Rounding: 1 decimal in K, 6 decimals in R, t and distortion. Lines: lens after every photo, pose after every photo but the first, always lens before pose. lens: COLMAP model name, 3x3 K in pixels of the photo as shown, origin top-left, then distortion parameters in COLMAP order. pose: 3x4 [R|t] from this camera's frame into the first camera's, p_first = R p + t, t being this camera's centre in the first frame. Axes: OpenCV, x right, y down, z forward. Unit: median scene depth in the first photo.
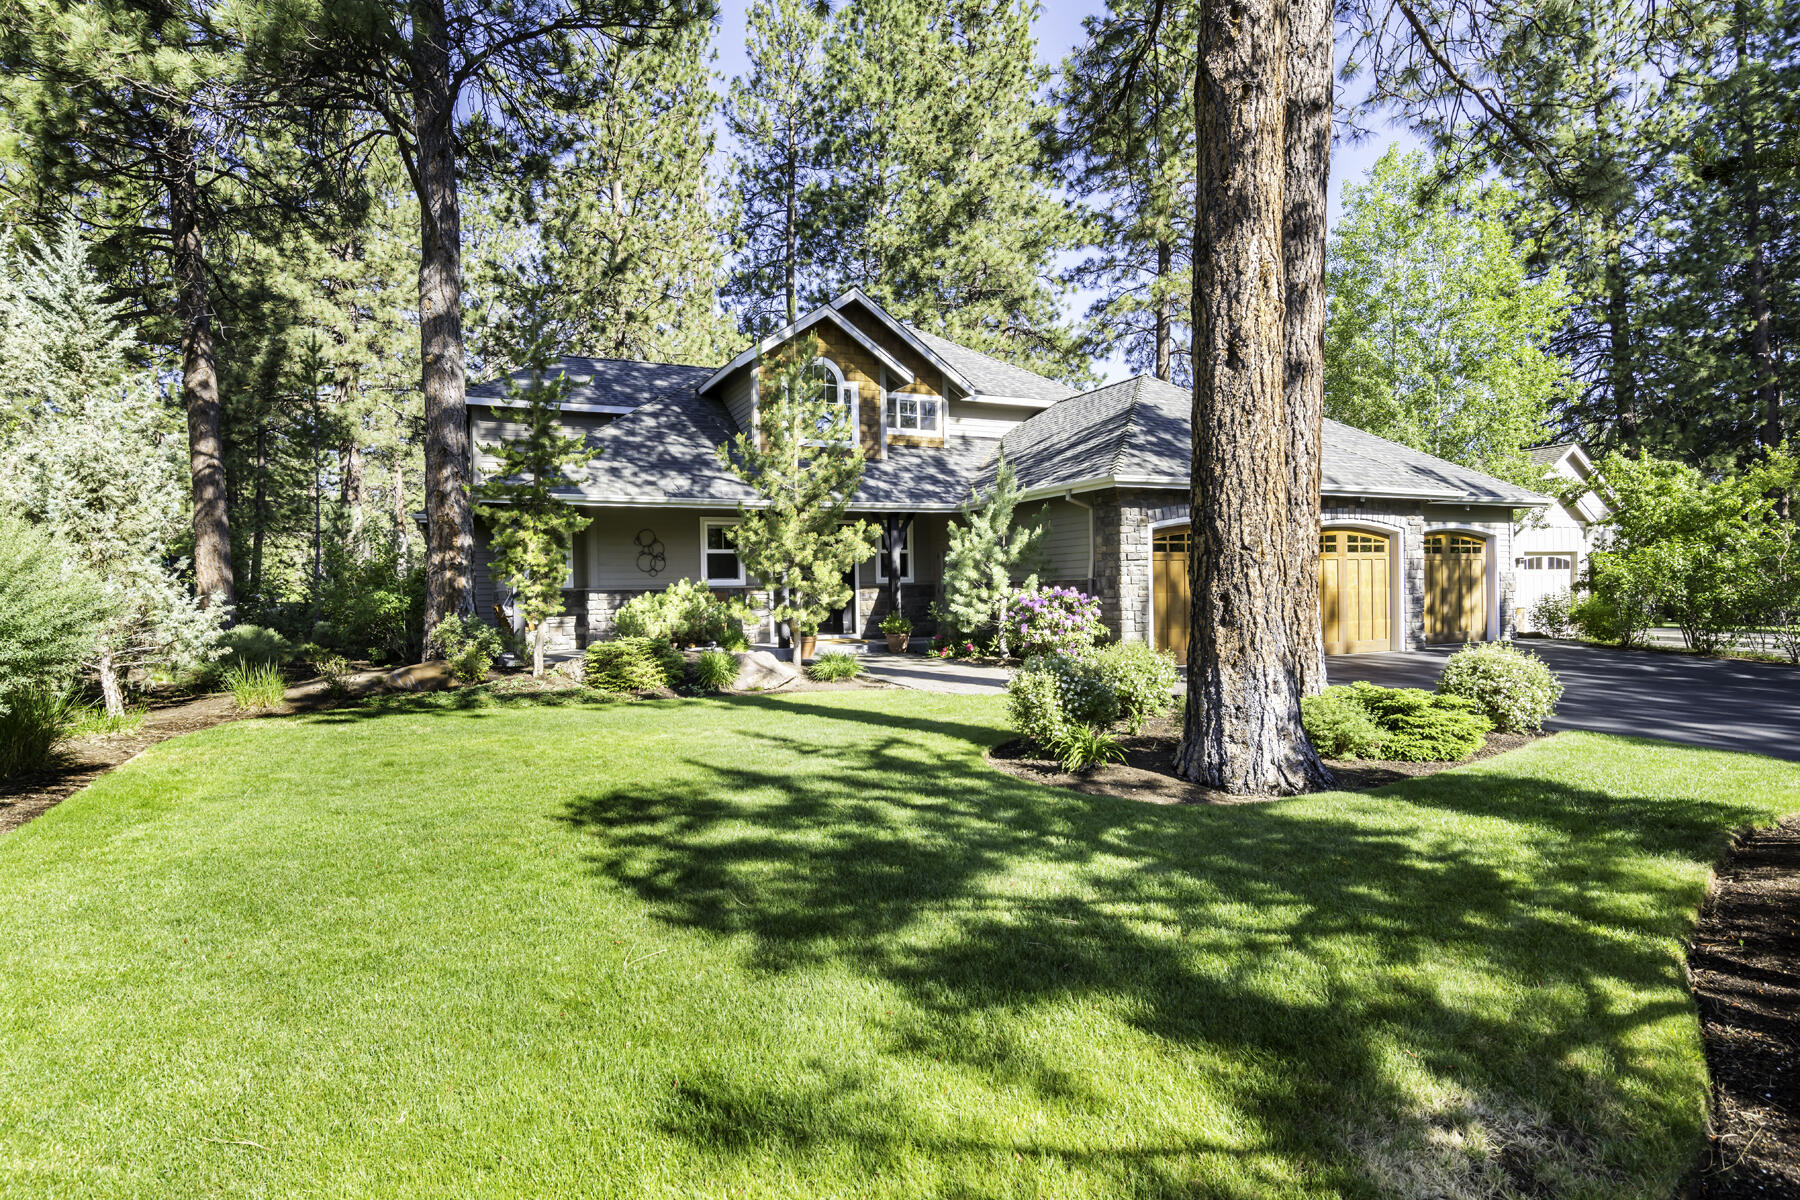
lens RADIAL K [[890.8, 0, 900.0], [0, 890.8, 600.0], [0, 0, 1]] dist [-0.000645, 0.000638]
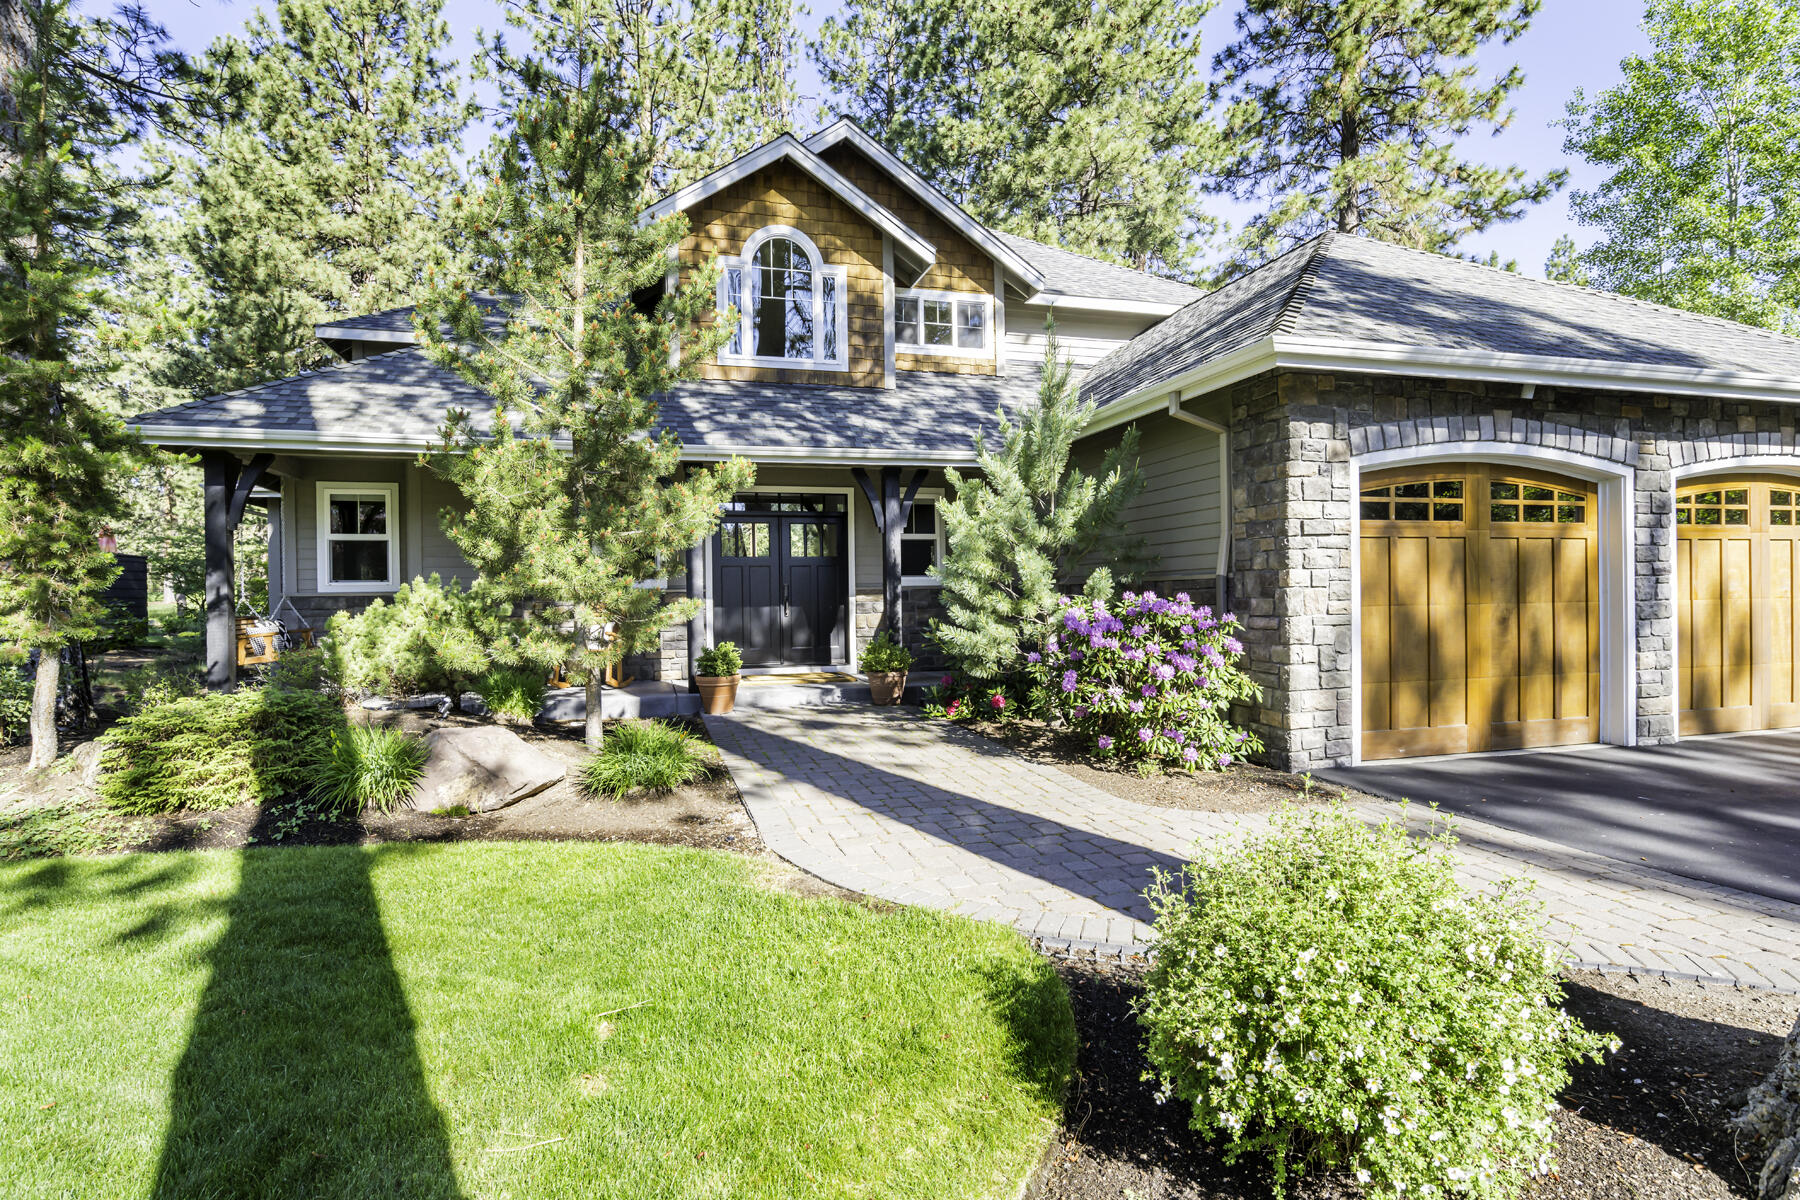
lens RADIAL K [[890.8, 0, 900.0], [0, 890.8, 600.0], [0, 0, 1]] dist [-0.000645, 0.000638]
pose [[0.986431, 0.004731, -0.164107, 0.101909], [-0.005468, 0.999977, -0.004042, -0.006731], [0.164084, 0.004884, 0.986434, 0.416412]]
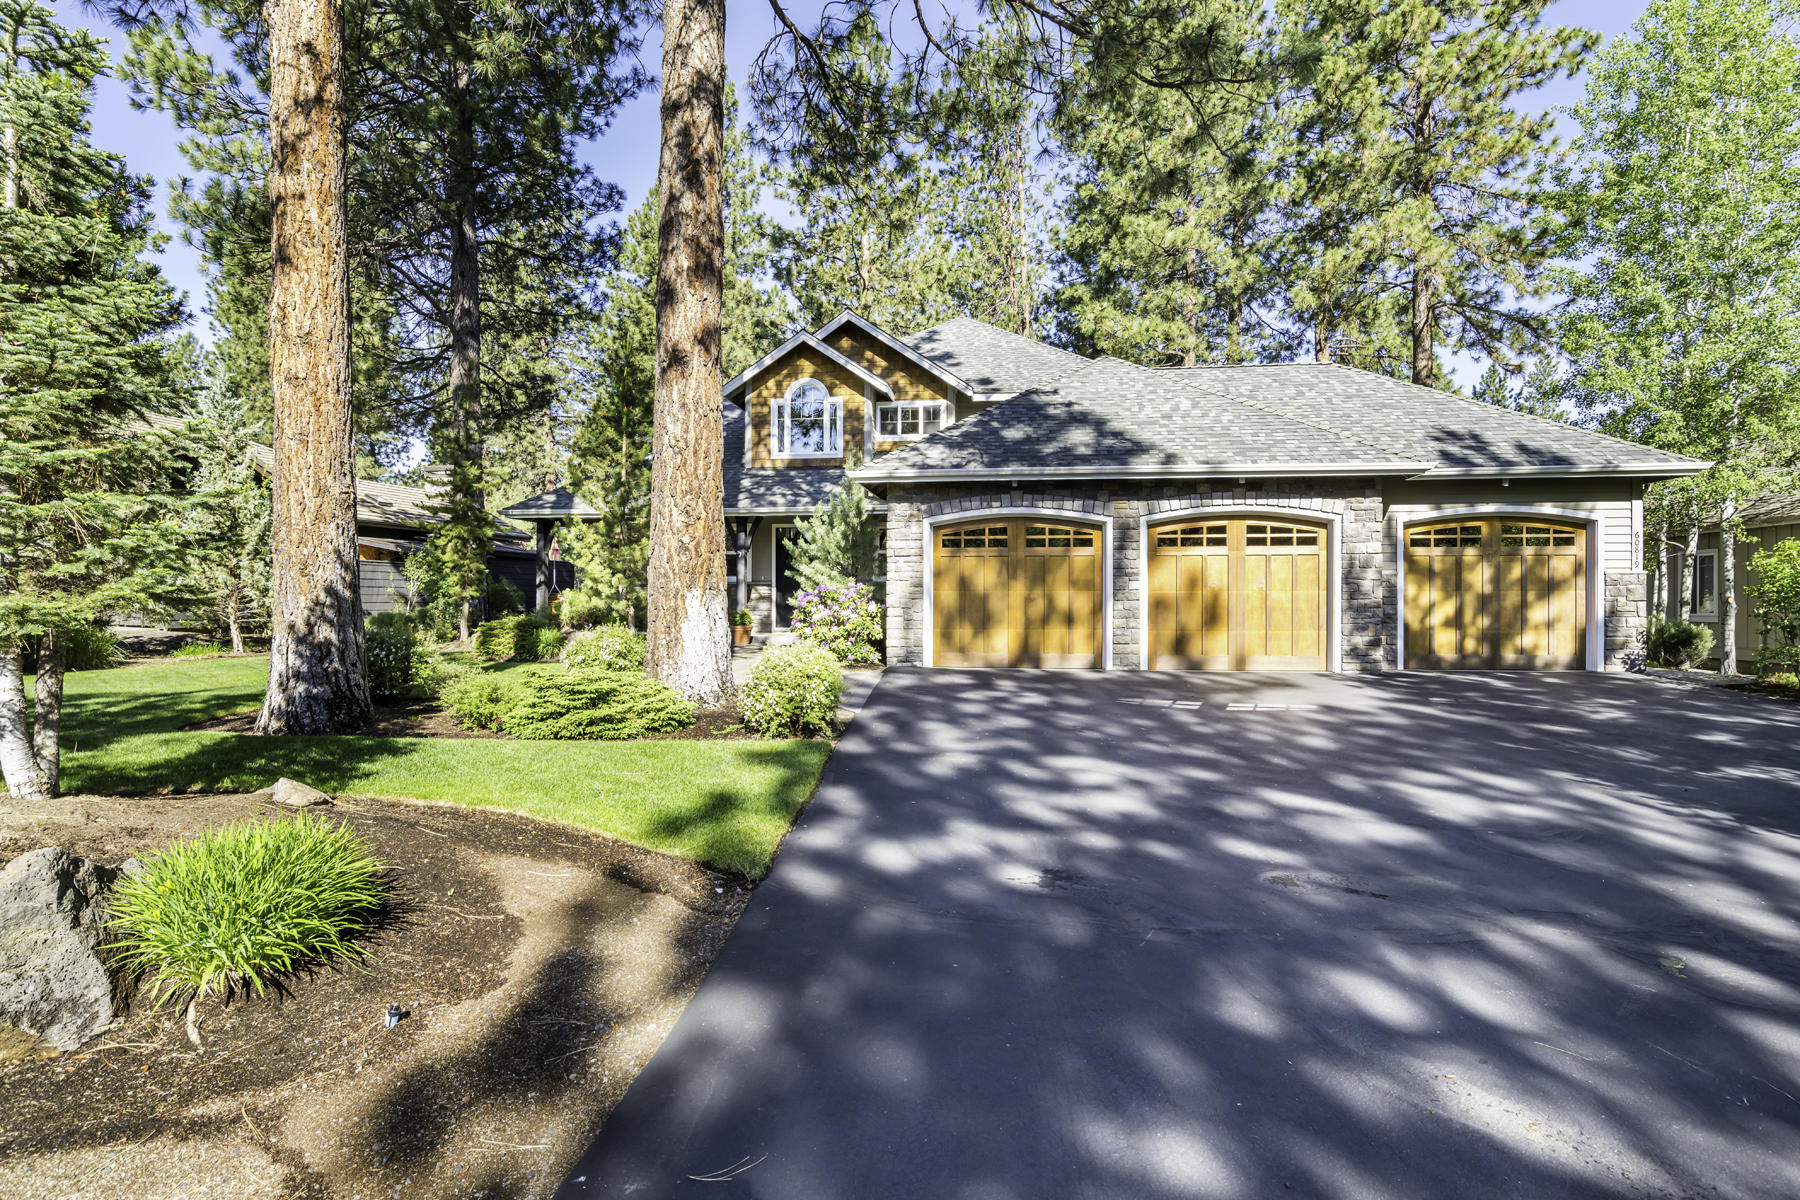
lens RADIAL K [[867.6, 0, 916.7], [0, 867.6, 610.1], [0, 0, 1]] dist [-0.004357, -0.000227]
pose [[0.852351, 0.025325, -0.522357, 0.640949], [-0.022042, 0.999679, 0.012500, 0.002302], [0.522506, 0.000860, 0.852635, 0.153400]]
